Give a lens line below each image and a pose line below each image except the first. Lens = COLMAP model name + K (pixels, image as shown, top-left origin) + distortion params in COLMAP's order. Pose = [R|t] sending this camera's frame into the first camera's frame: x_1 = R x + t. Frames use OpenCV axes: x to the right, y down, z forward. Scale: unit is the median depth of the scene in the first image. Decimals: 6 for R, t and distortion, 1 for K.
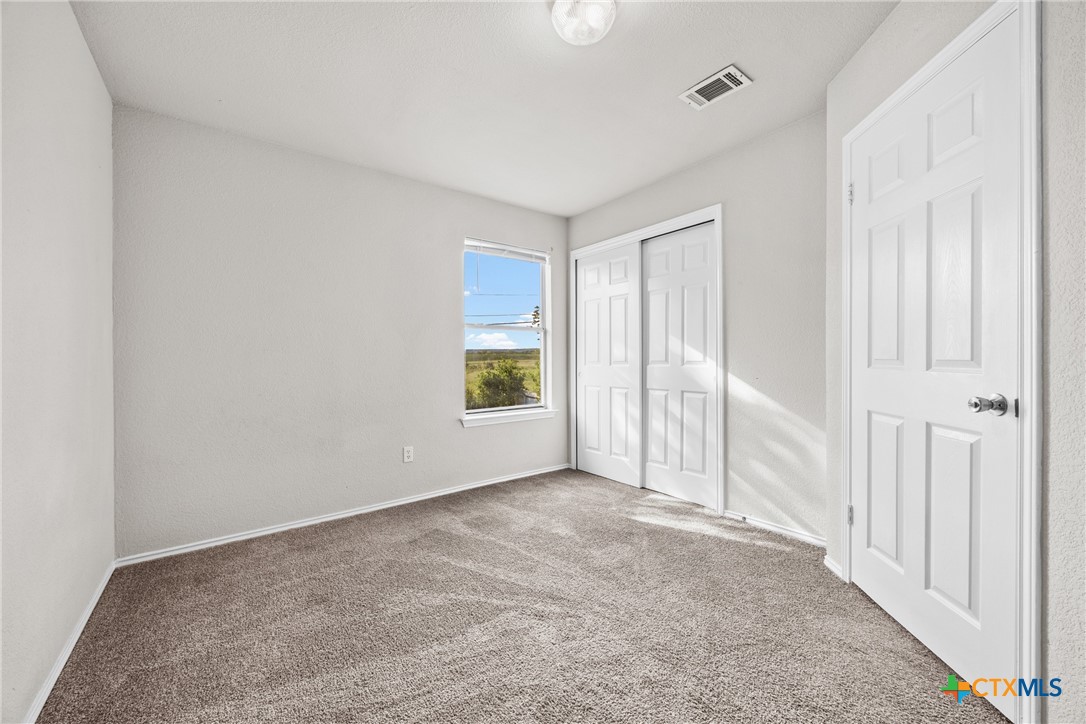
lens RADIAL K [[417.8, 0, 543.8], [0, 417.8, 361.2], [0, 0, 1]] dist [-0.000538, -0.000342]
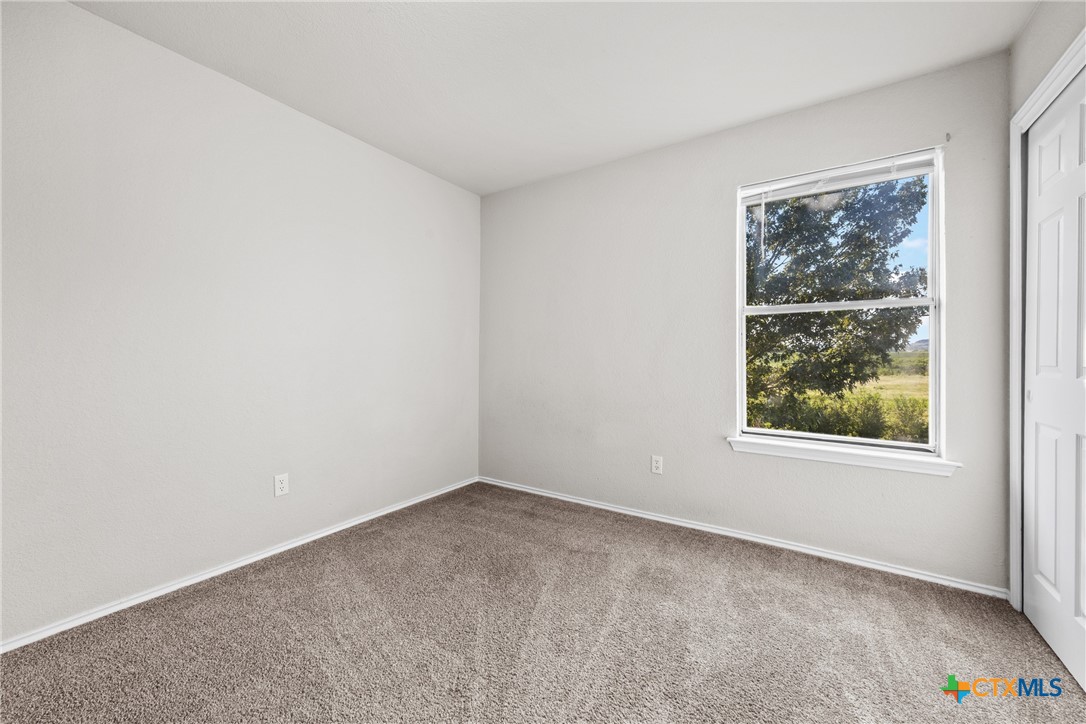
lens RADIAL K [[417.8, 0, 543.0], [0, 417.8, 356.4], [0, 0, 1]] dist [-0.000538, -0.000342]
pose [[0.324863, 0.014381, -0.945652, 0.476661], [-0.011050, 0.999874, 0.011409, -0.012319], [0.945697, 0.006744, 0.324981, 0.553426]]
